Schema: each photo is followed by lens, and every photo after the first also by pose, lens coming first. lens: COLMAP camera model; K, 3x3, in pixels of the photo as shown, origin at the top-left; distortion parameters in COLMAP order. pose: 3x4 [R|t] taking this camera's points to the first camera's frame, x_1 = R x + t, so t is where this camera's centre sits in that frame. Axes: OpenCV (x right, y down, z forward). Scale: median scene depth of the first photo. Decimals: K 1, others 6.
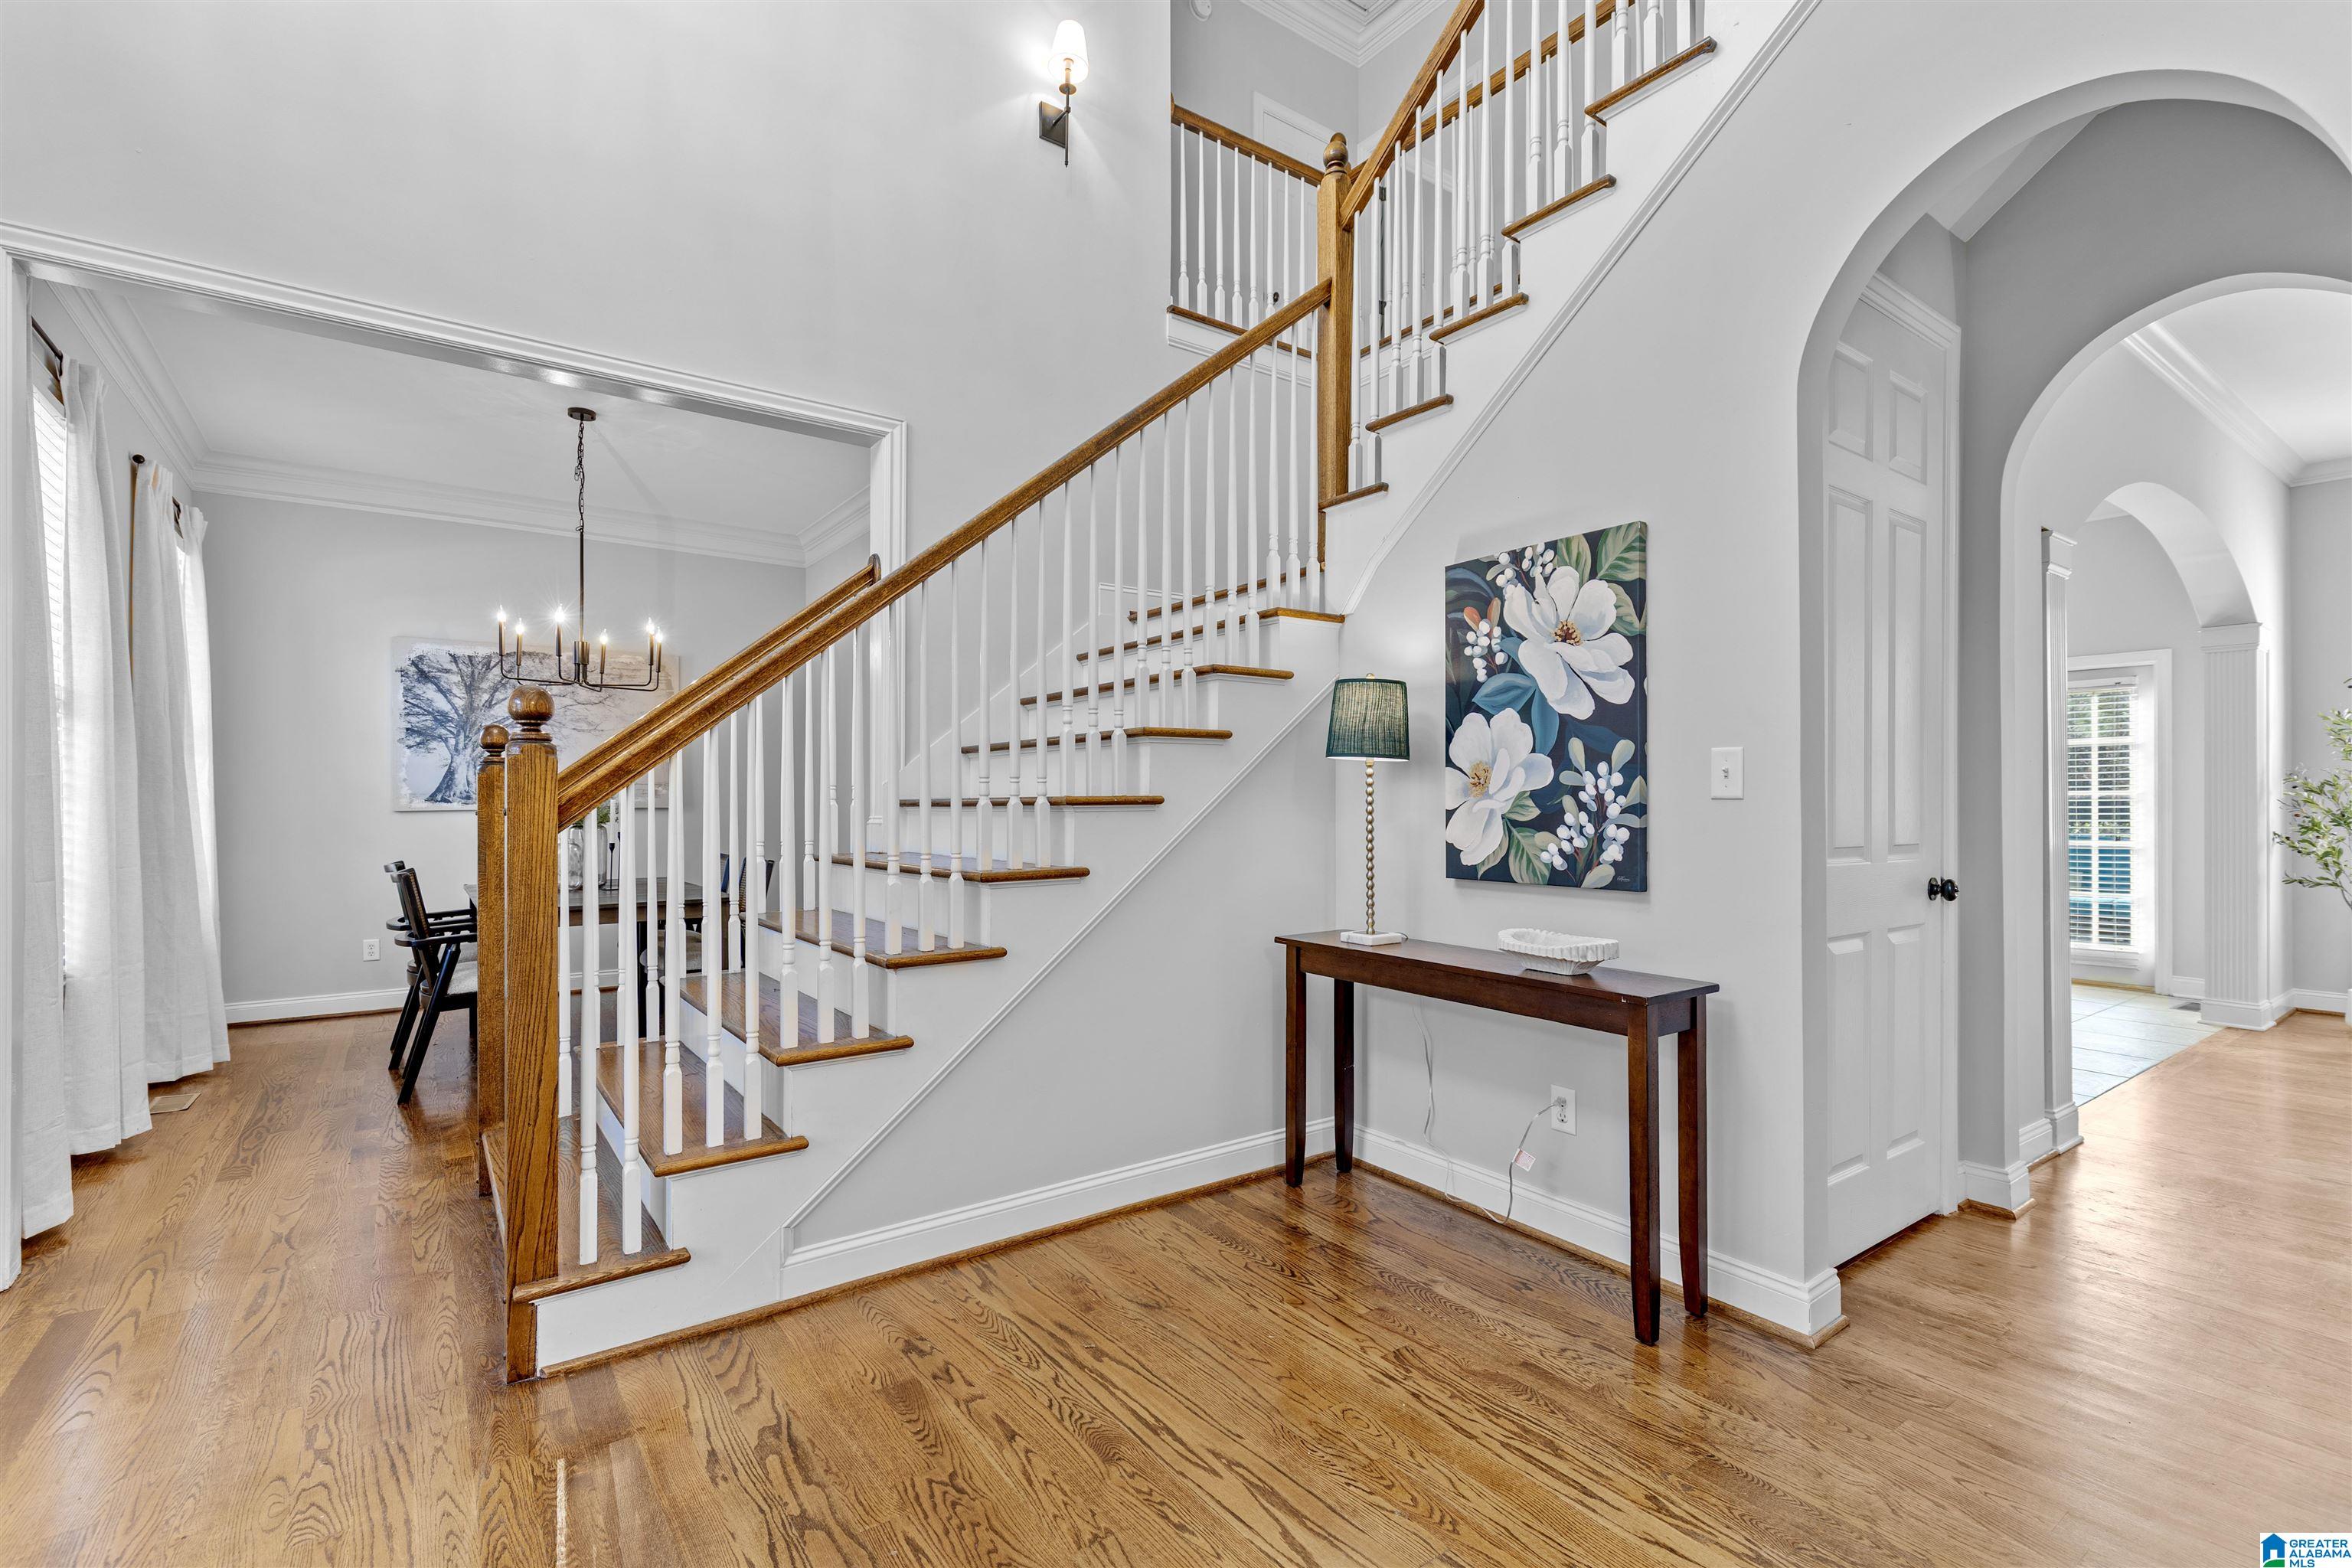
lens RADIAL K [[1072.8, 0, 1178.7], [0, 1072.8, 792.4], [0, 0, 1]] dist [0.006848, -0.001302]
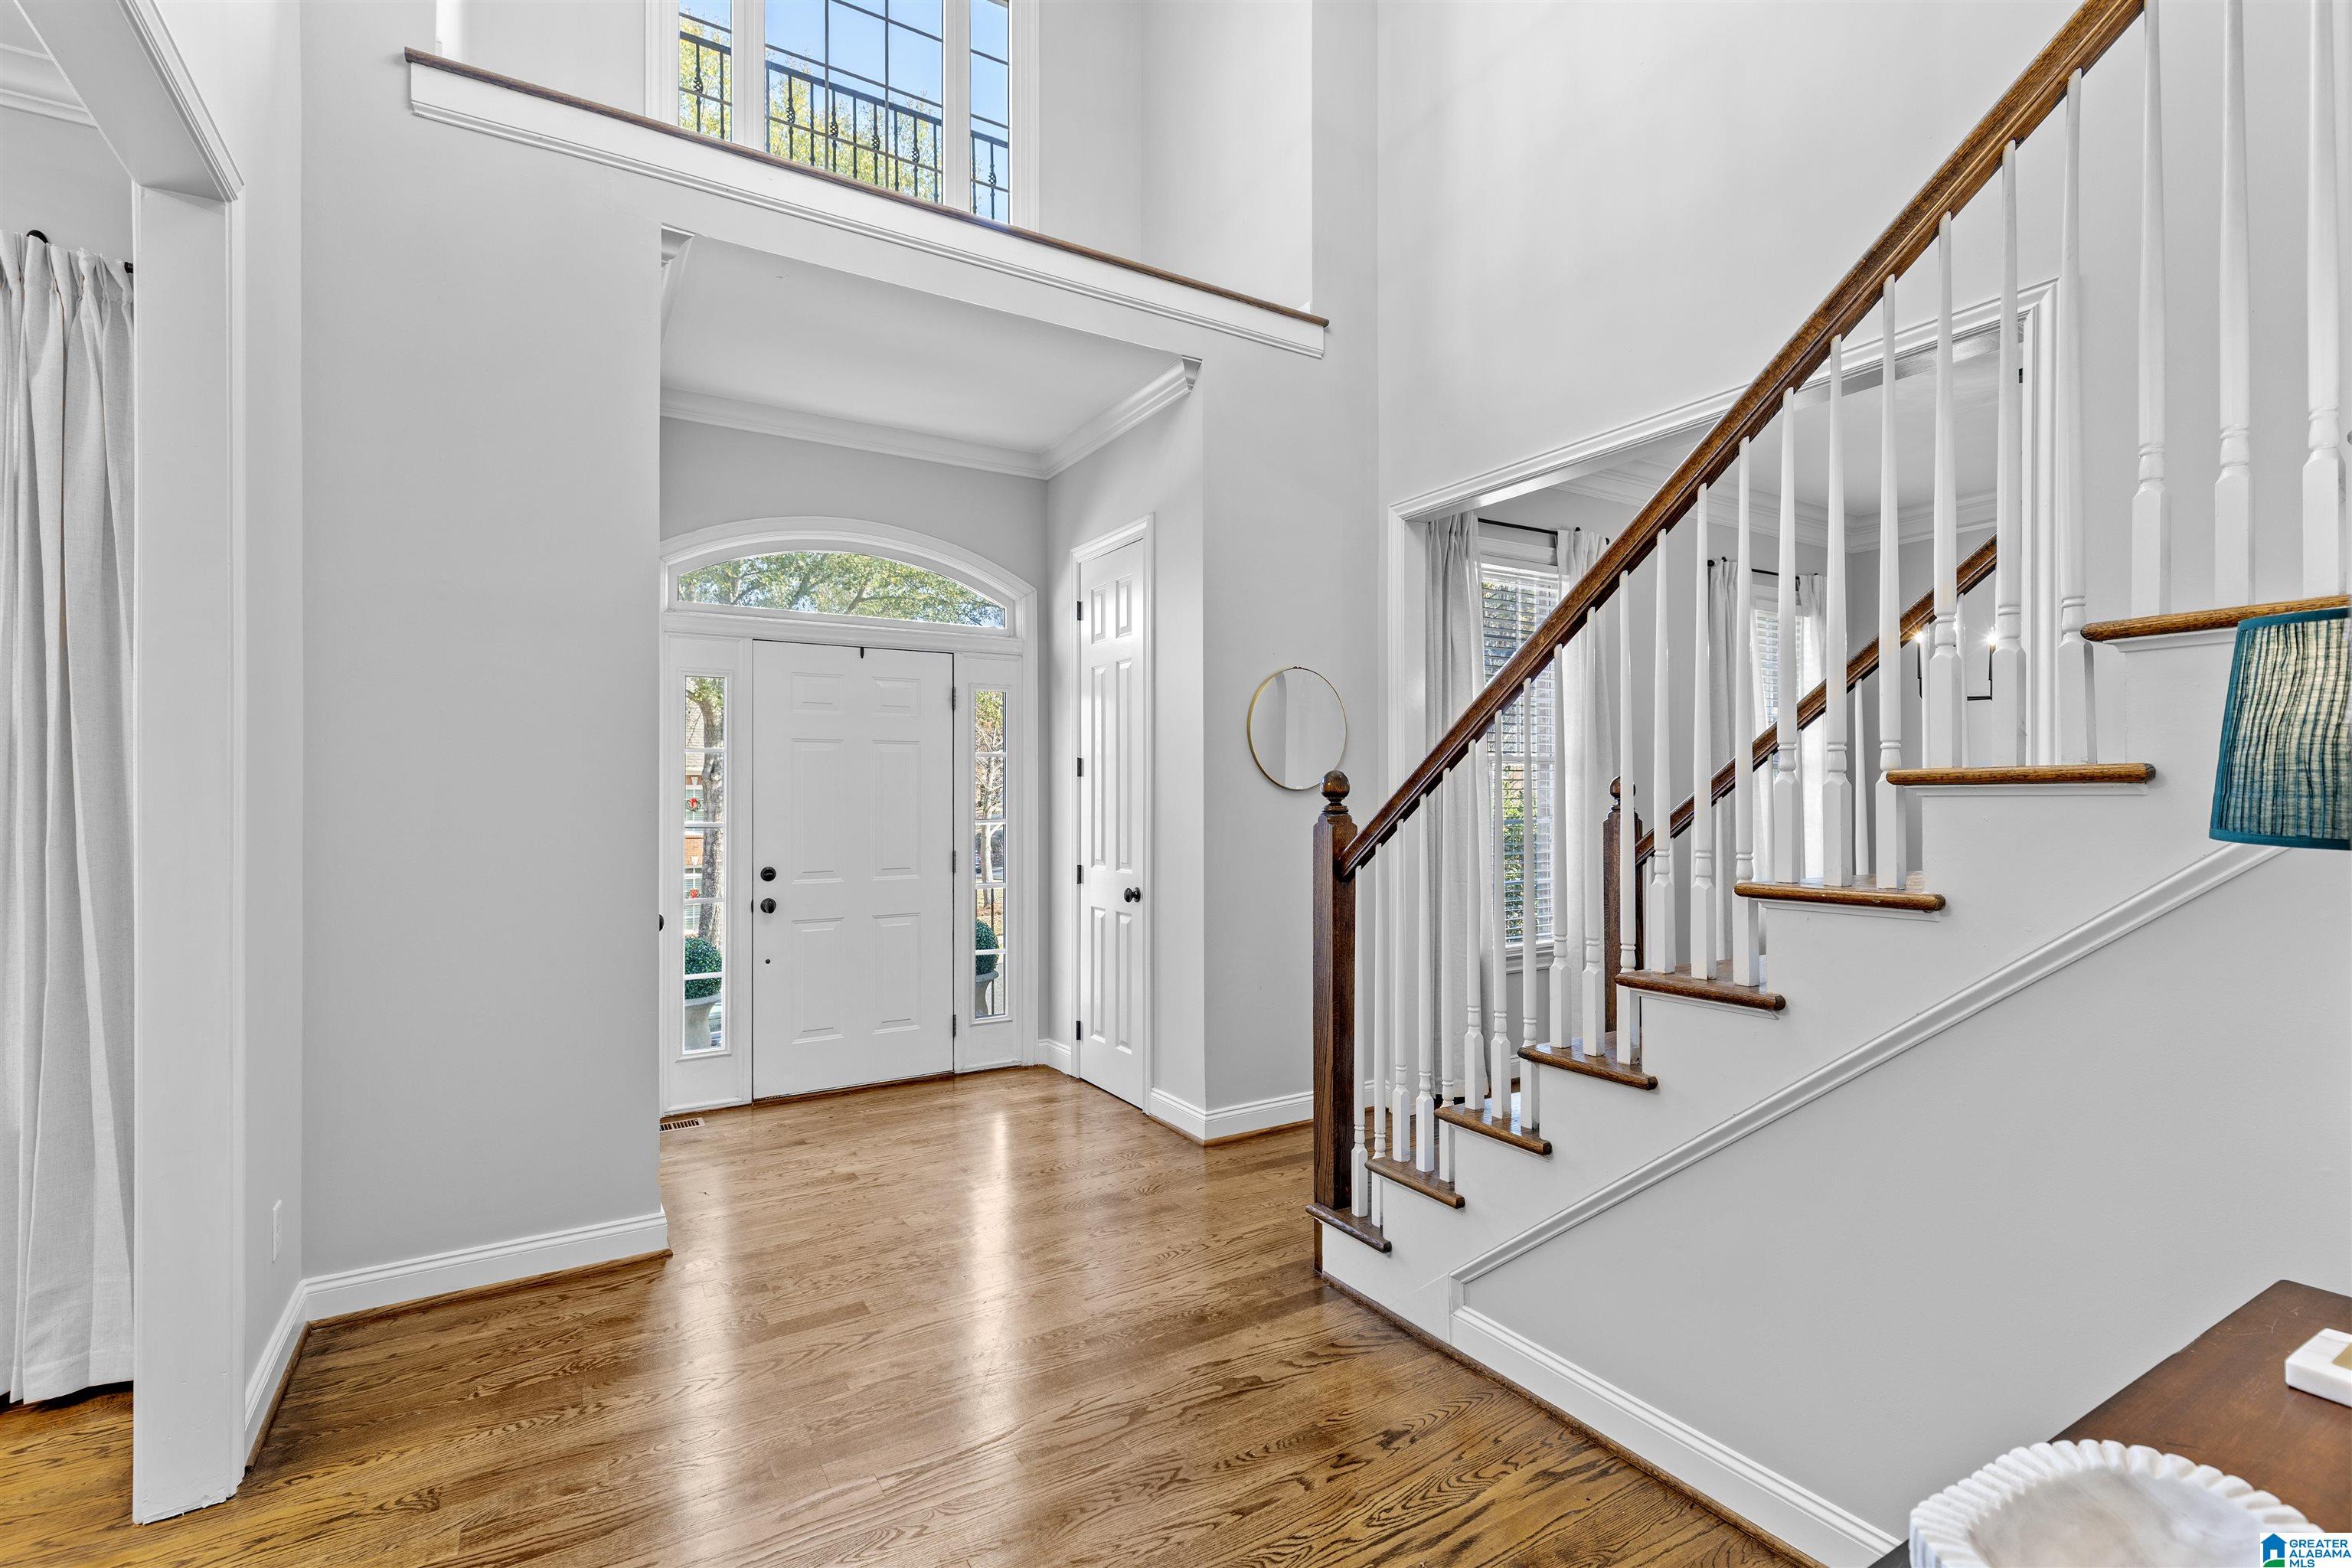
lens RADIAL K [[1072.8, 0, 1177.3], [0, 1072.8, 789.3], [0, 0, 1]] dist [0.006848, -0.001302]
pose [[-0.084018, 0.000739, -0.996464, 0.739354], [0.004524, 0.999990, 0.000360, -0.074383], [0.996454, -0.004478, -0.084021, 0.879225]]
